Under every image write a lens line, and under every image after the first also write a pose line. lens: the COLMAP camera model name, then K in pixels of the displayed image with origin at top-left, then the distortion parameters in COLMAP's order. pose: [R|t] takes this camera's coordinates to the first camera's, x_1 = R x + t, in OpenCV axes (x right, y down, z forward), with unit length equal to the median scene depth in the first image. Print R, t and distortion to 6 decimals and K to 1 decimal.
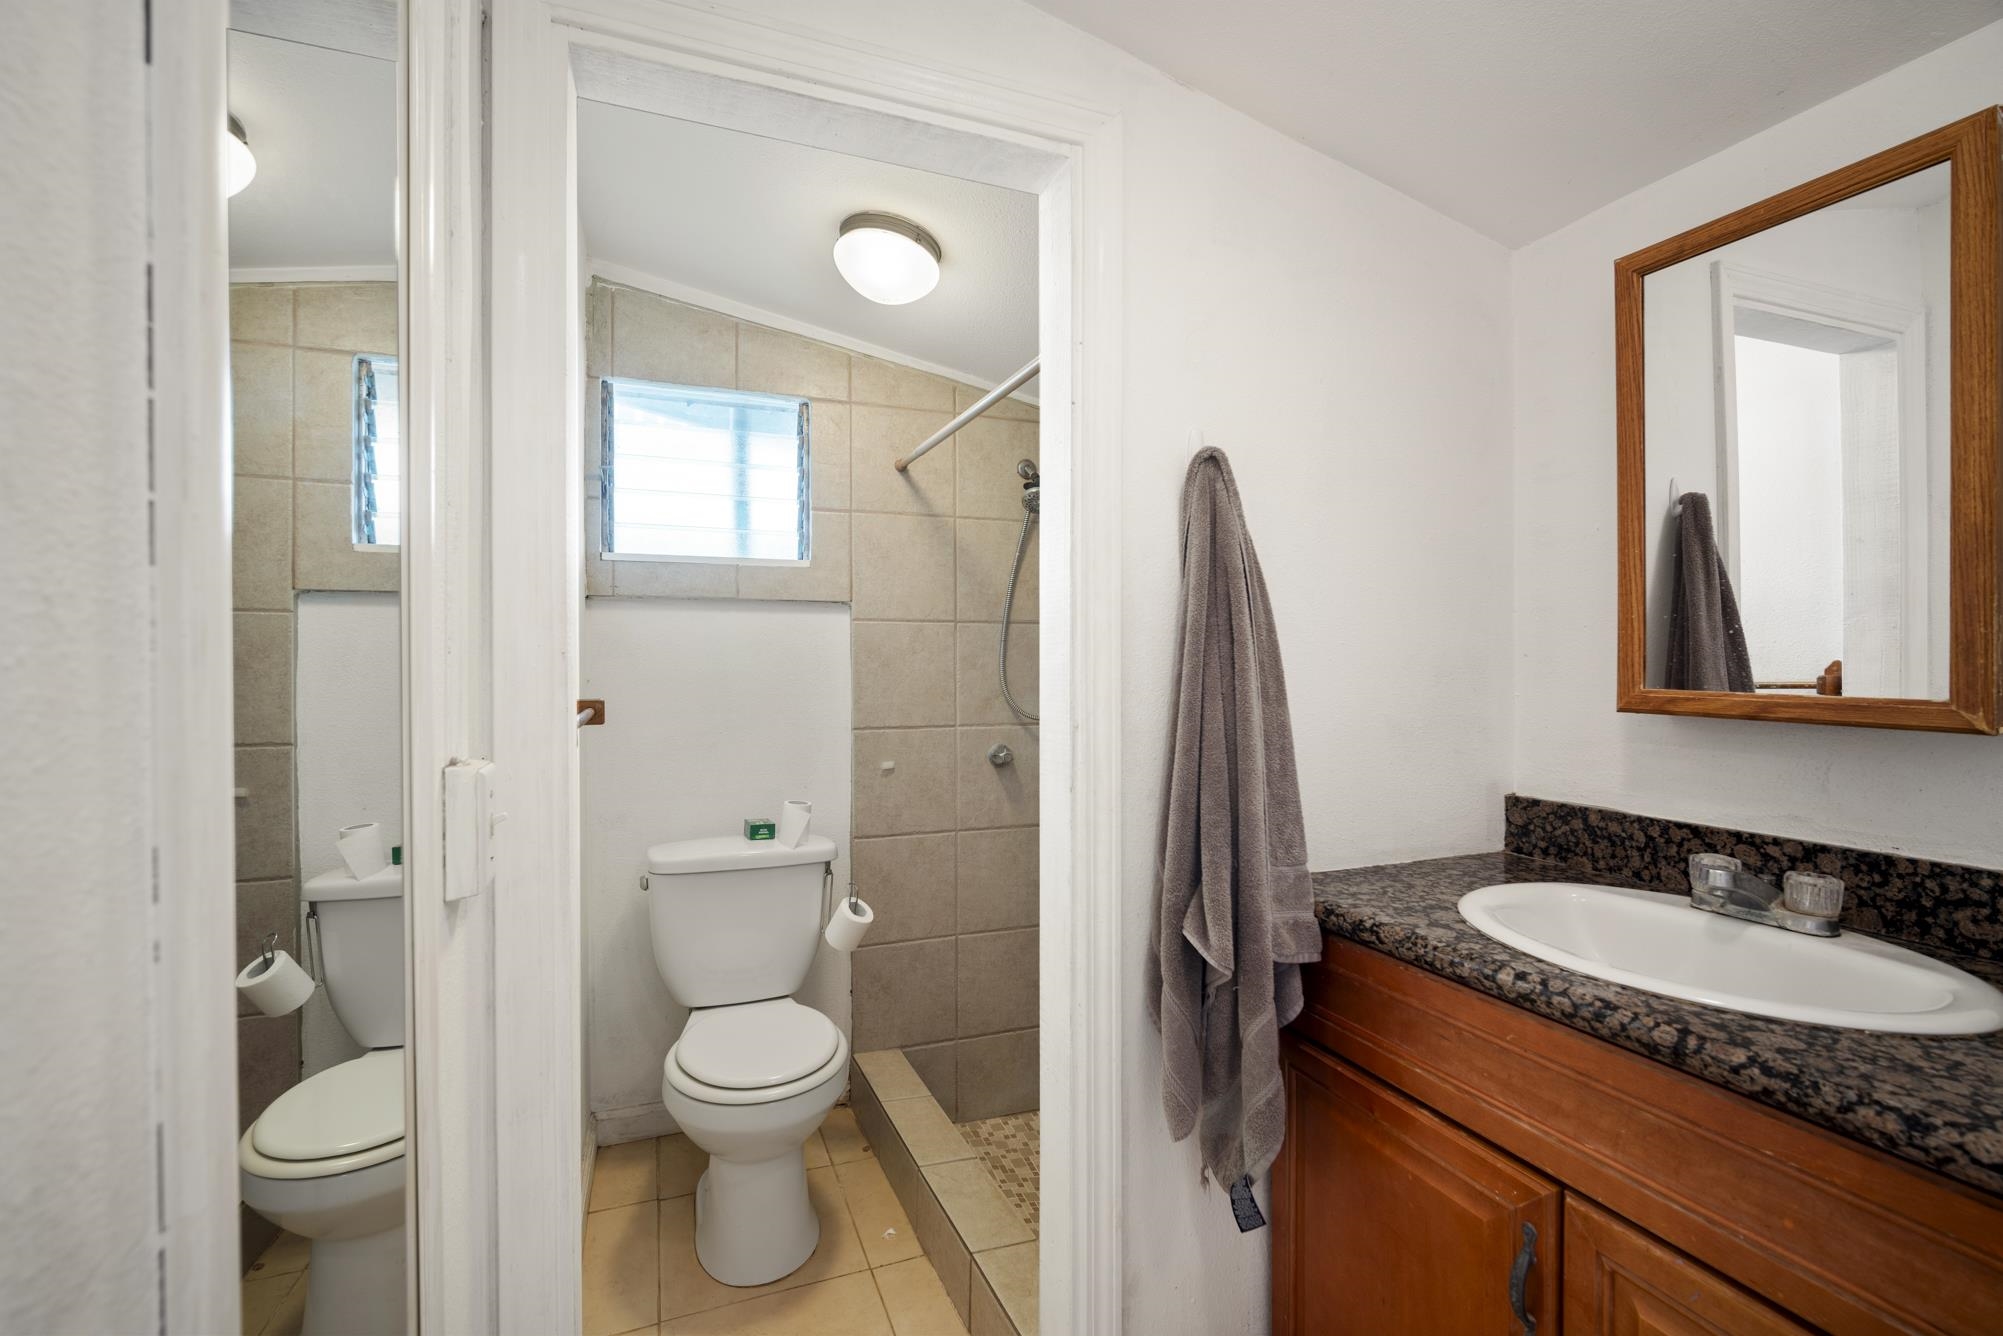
lens RADIAL K [[868.6, 0, 997.7], [0, 868.6, 662.3], [0, 0, 1]] dist [0.002904, 0.000047]
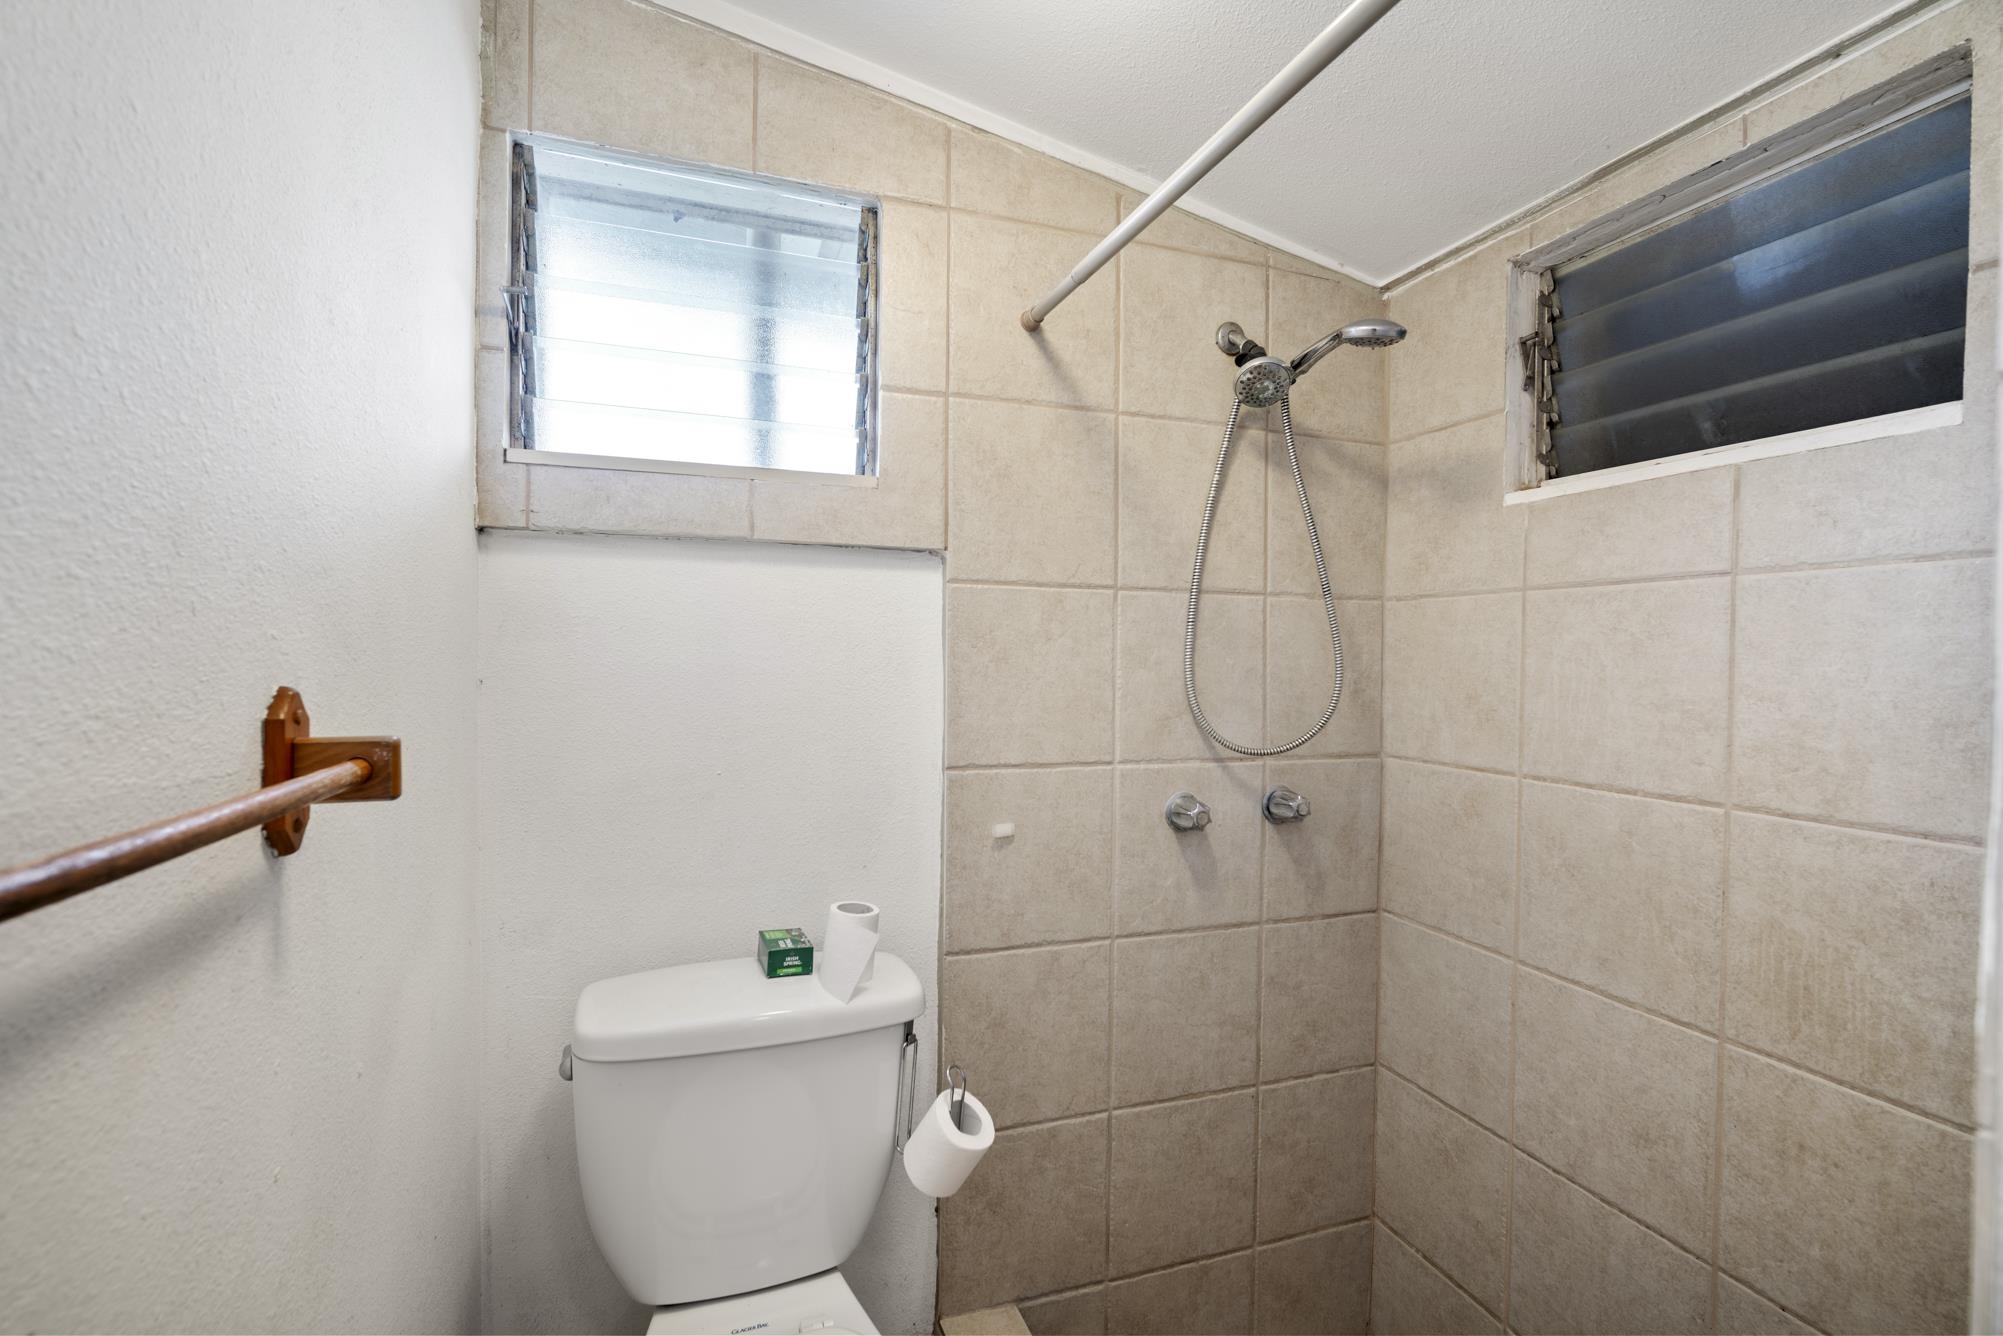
lens RADIAL K [[868.6, 0, 996.8], [0, 868.6, 665.1], [0, 0, 1]] dist [0.002904, 0.000047]
pose [[0.999097, 0.013039, -0.040426, -0.109190], [-0.012666, 0.999875, 0.009471, 0.001553], [0.040544, -0.008950, 0.999138, 0.415006]]
